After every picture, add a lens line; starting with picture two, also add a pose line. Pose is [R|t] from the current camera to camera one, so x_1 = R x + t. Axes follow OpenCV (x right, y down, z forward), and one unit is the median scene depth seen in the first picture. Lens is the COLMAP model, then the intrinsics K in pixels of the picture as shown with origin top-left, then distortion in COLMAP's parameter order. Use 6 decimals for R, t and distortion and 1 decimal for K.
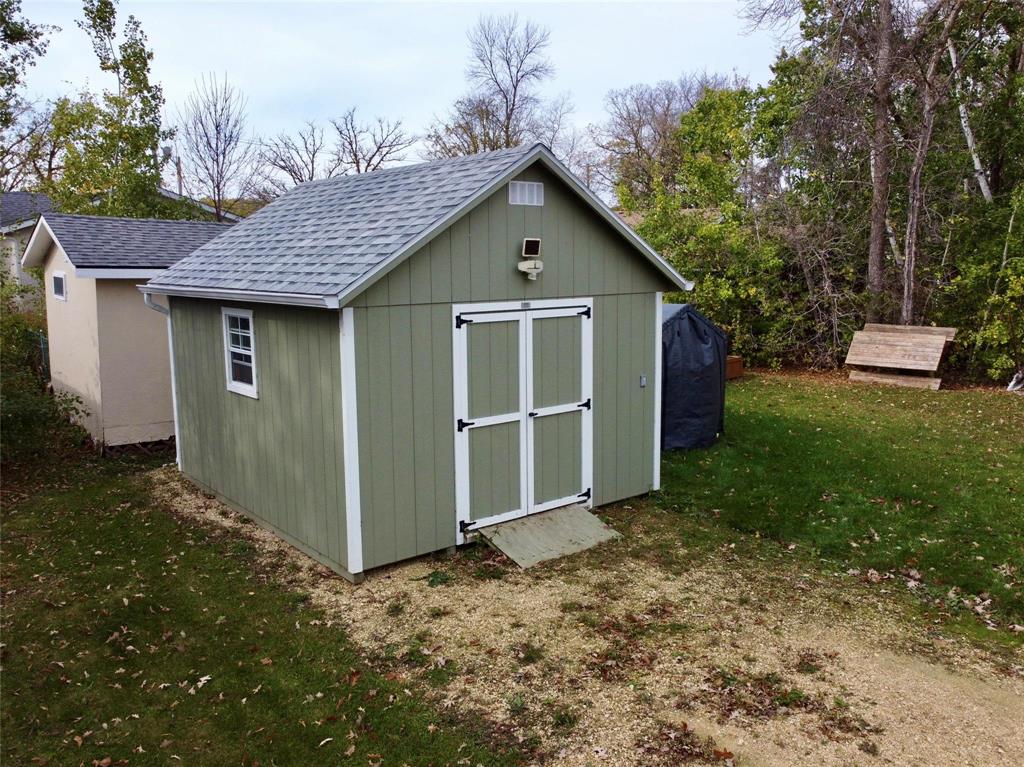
lens RADIAL K [[835.3, 0, 516.1], [0, 835.3, 380.5], [0, 0, 1]] dist [-0.012566, 0.006136]
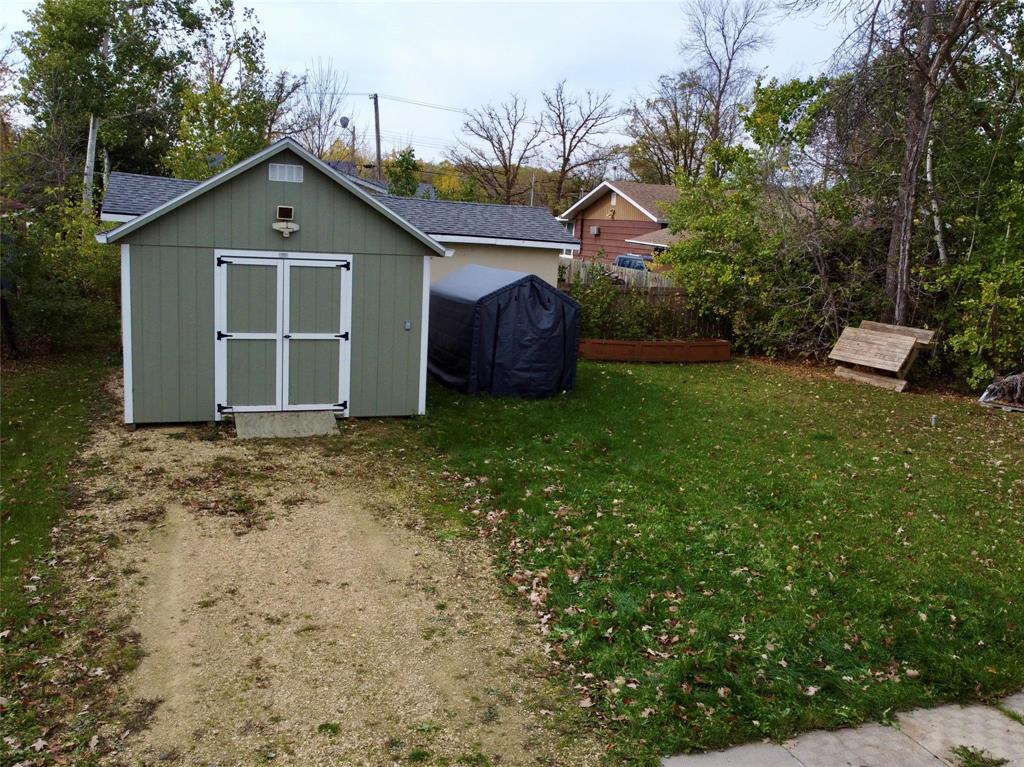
lens RADIAL K [[878.6, 0, 511.2], [0, 878.6, 386.5], [0, 0, 1]] dist [-0.002659, 0.000482]
pose [[0.947829, 0.114944, -0.297336, 0.763453], [-0.107221, 0.993339, 0.042212, 0.021075], [0.300208, -0.008129, 0.953839, -0.242752]]
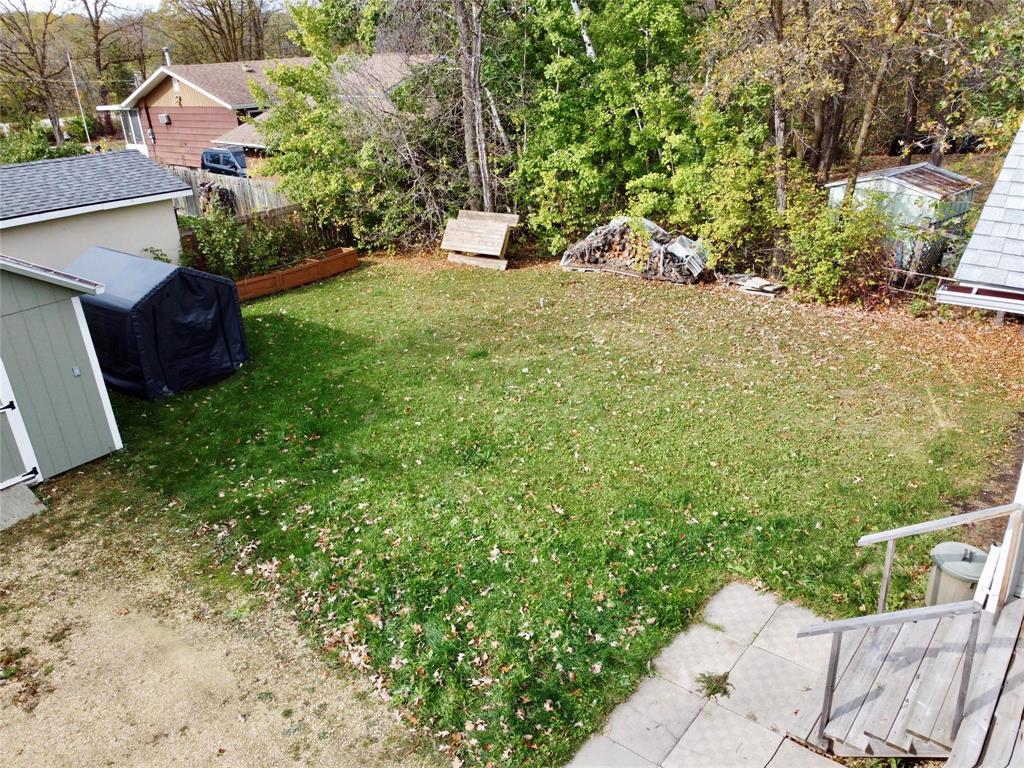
lens RADIAL K [[774.9, 0, 516.5], [0, 774.9, 385.7], [0, 0, 1]] dist [0.000292, -0.008541]
pose [[0.977234, -0.127053, 0.169915, 0.628817], [0.079824, 0.962199, 0.260389, -0.238657], [-0.196575, -0.240897, 0.950435, -0.216574]]
